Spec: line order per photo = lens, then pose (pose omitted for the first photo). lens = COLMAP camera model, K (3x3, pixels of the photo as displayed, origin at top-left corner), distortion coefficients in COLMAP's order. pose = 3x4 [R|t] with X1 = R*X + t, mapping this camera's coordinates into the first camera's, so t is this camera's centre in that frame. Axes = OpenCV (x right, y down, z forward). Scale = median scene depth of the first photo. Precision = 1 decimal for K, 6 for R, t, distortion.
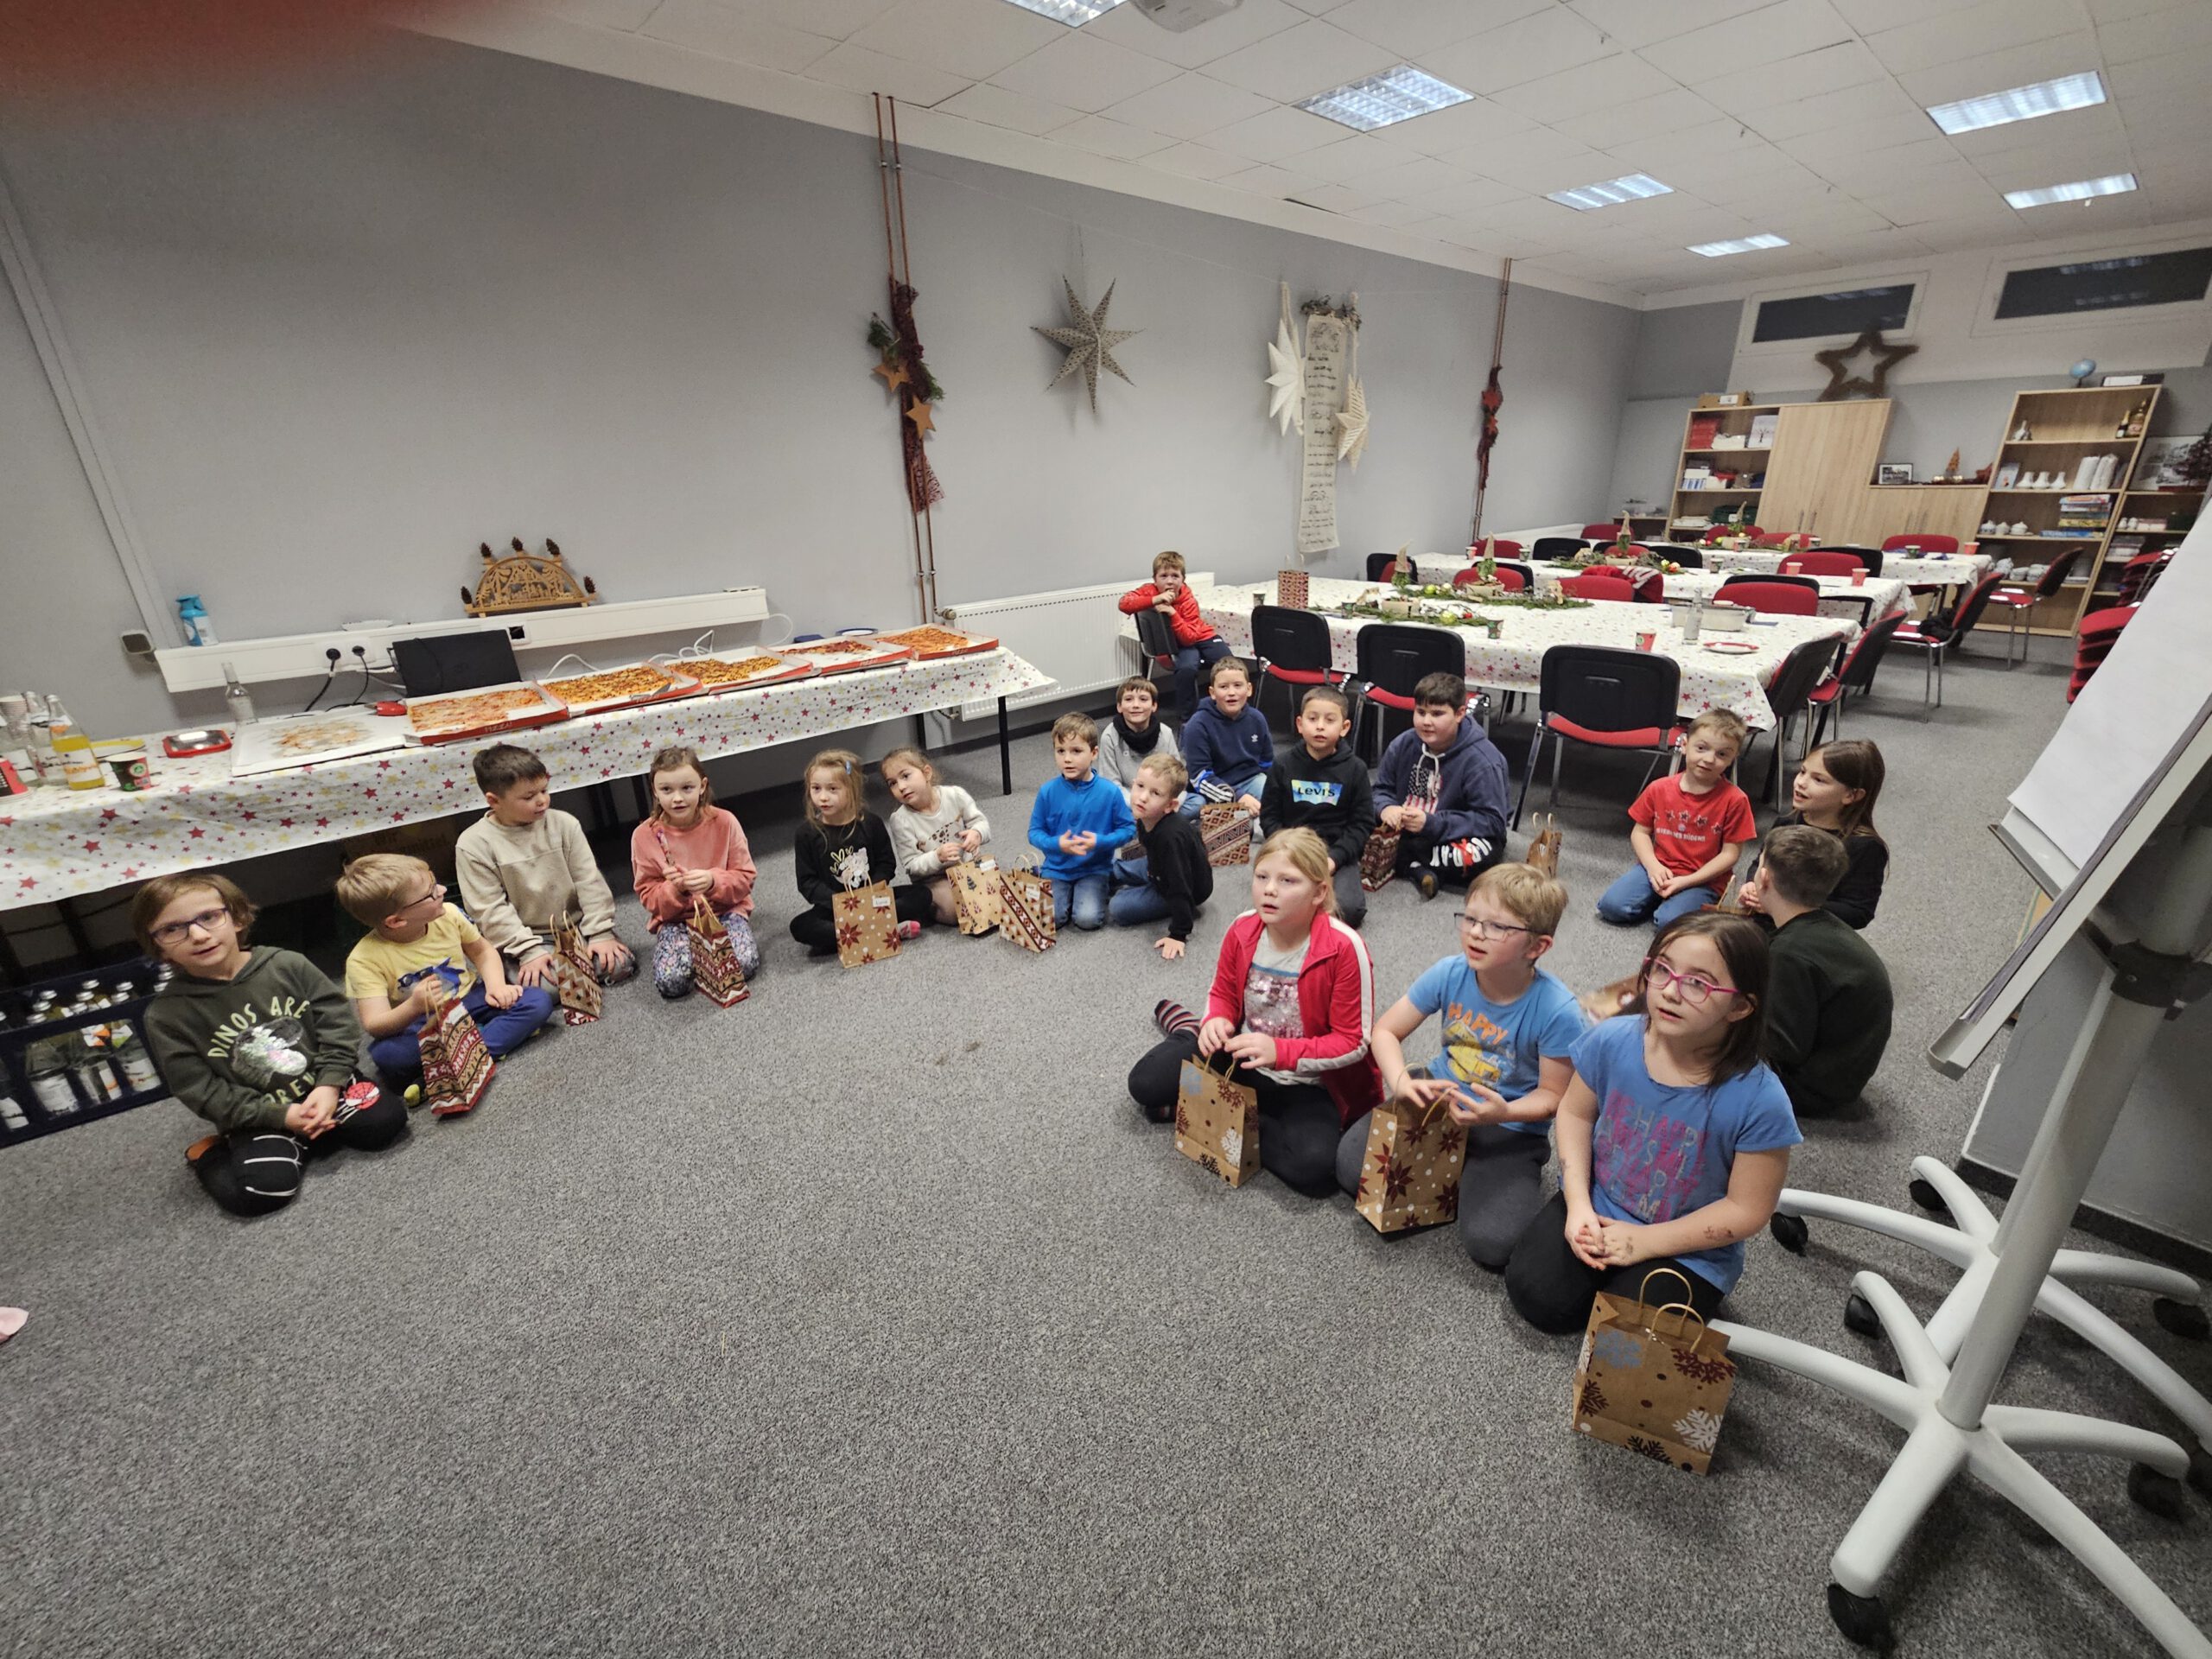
lens RADIAL K [[915.2, 0, 1119.7], [0, 915.2, 837.6], [0, 0, 1]] dist [-0.003797, -0.003450]
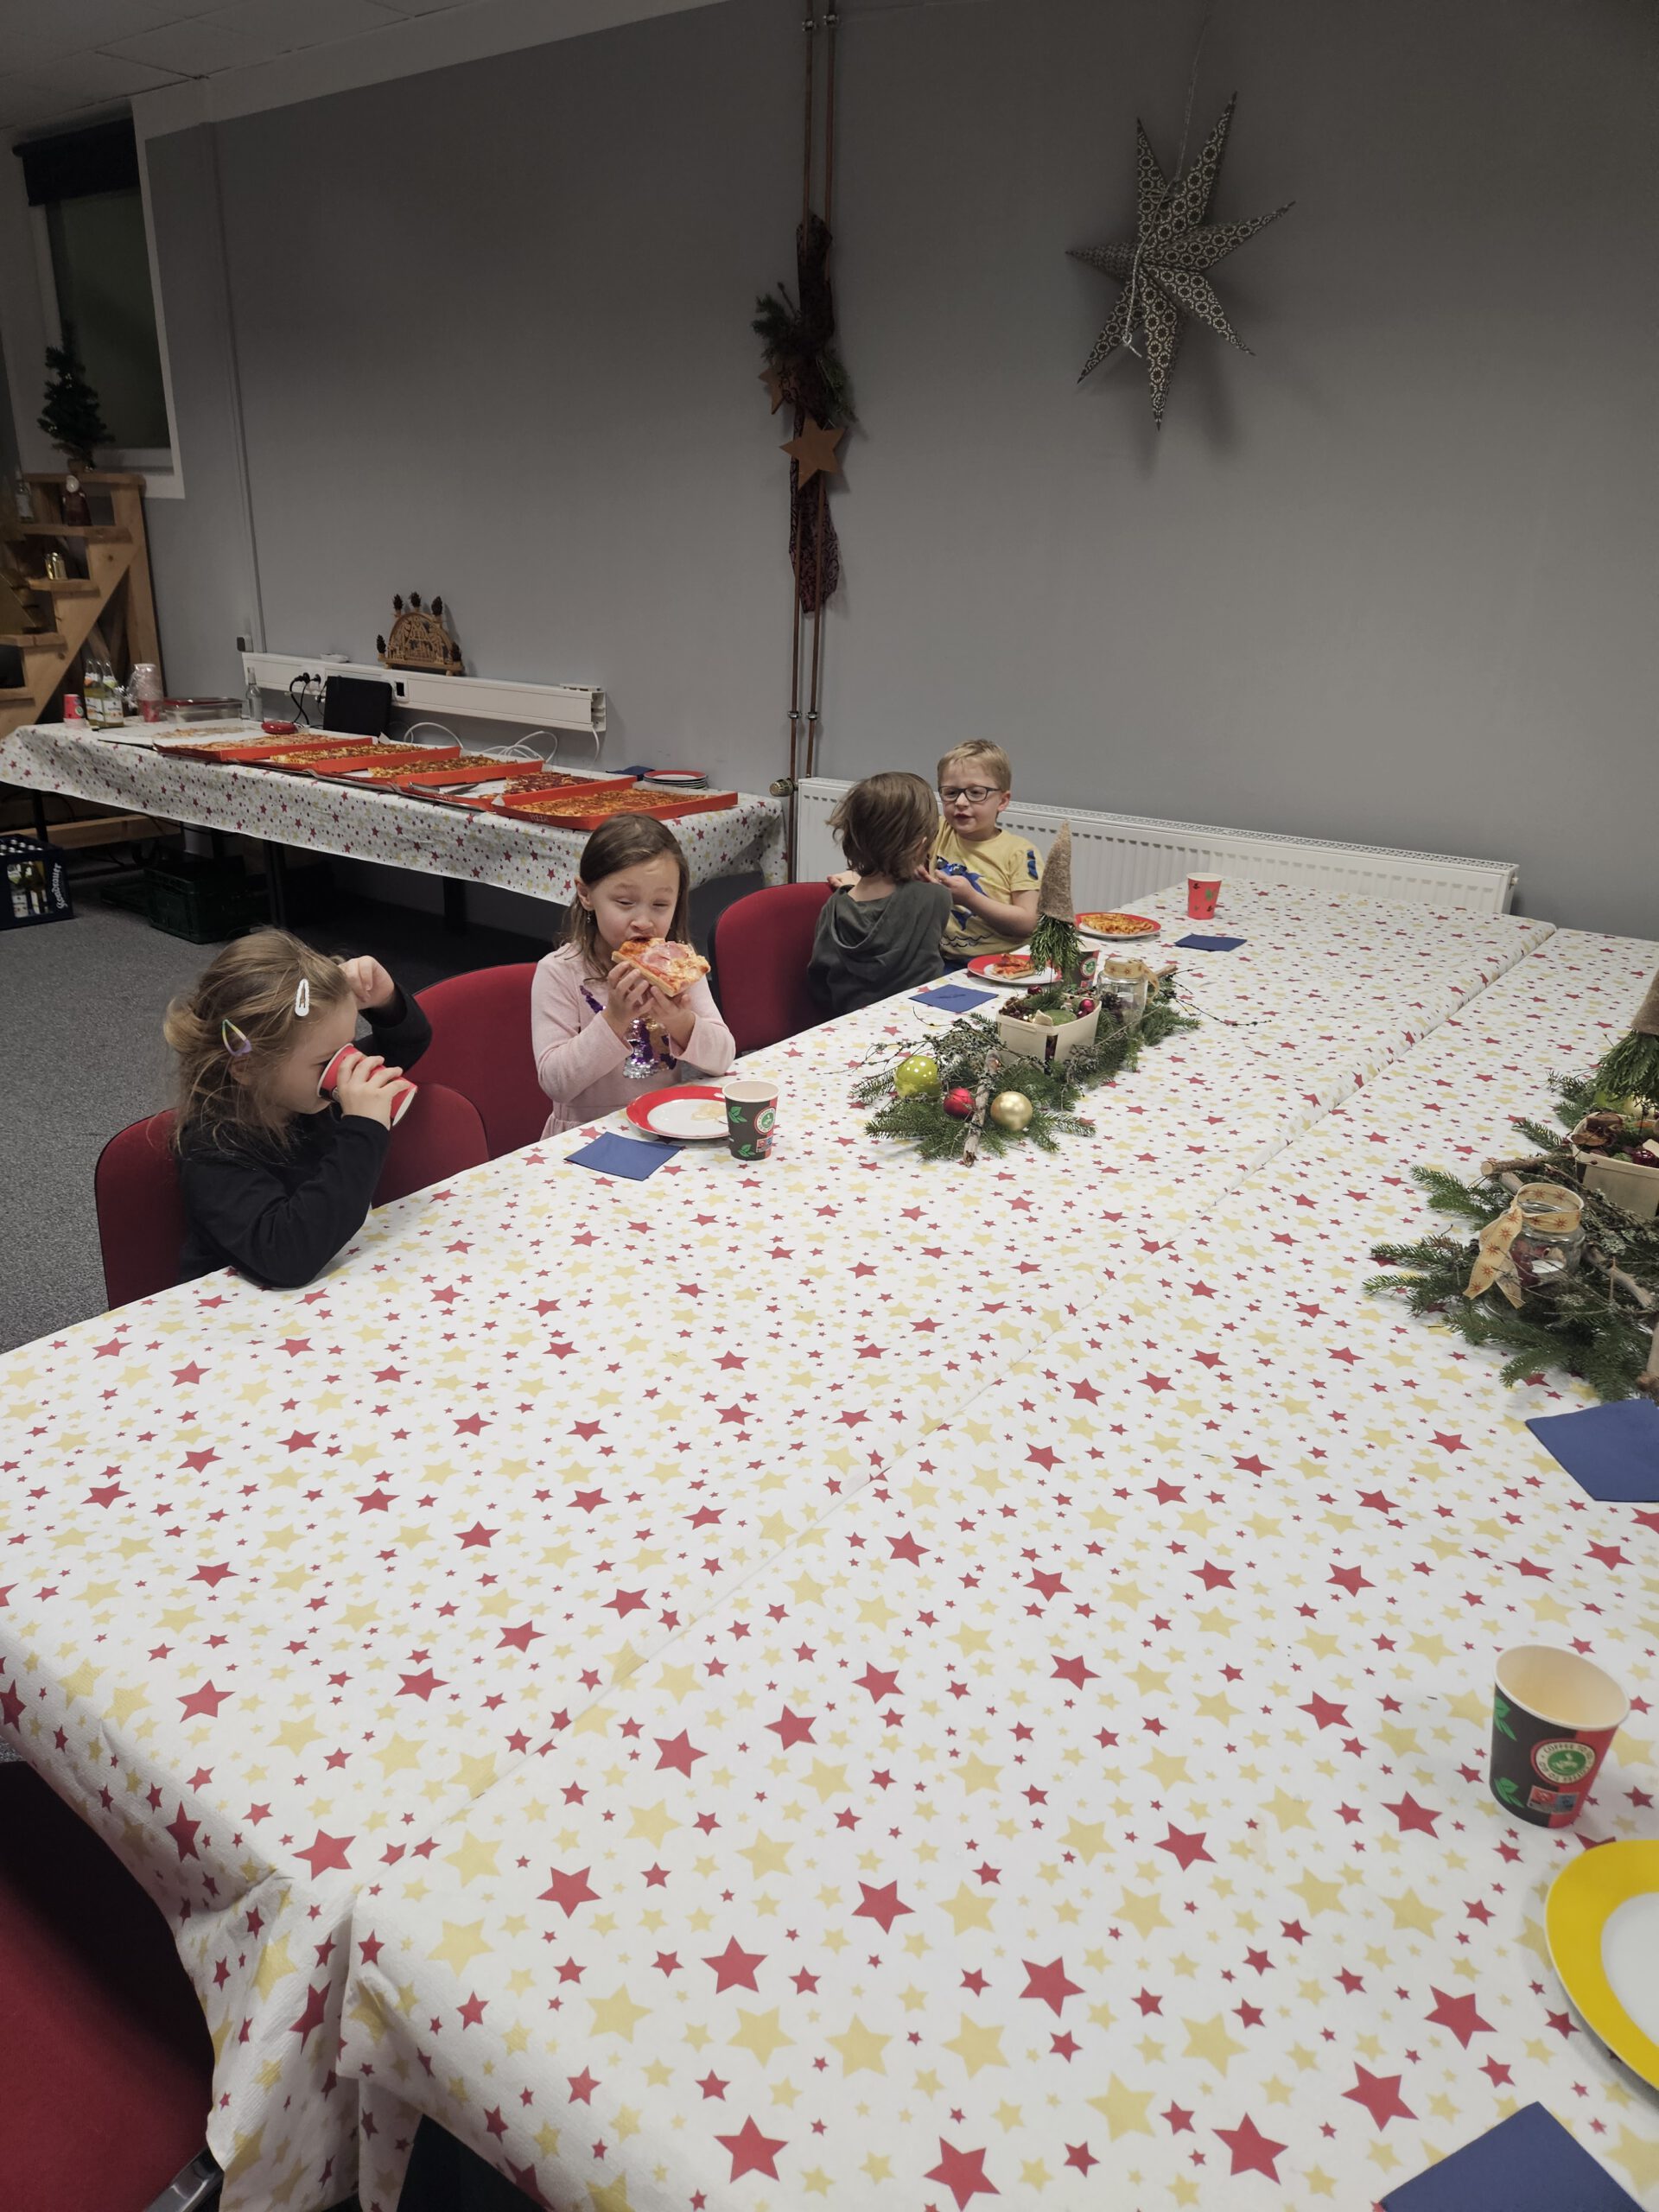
lens RADIAL K [[1427.8, 0, 826.8], [0, 1427.8, 1092.6], [0, 0, 1]] dist [0.057581, -0.048668]
pose [[0.198127, 0.371270, -0.907141, 0.948535], [-0.393375, 0.877803, 0.273346, -0.431873], [0.897776, 0.302689, 0.319964, 1.016447]]
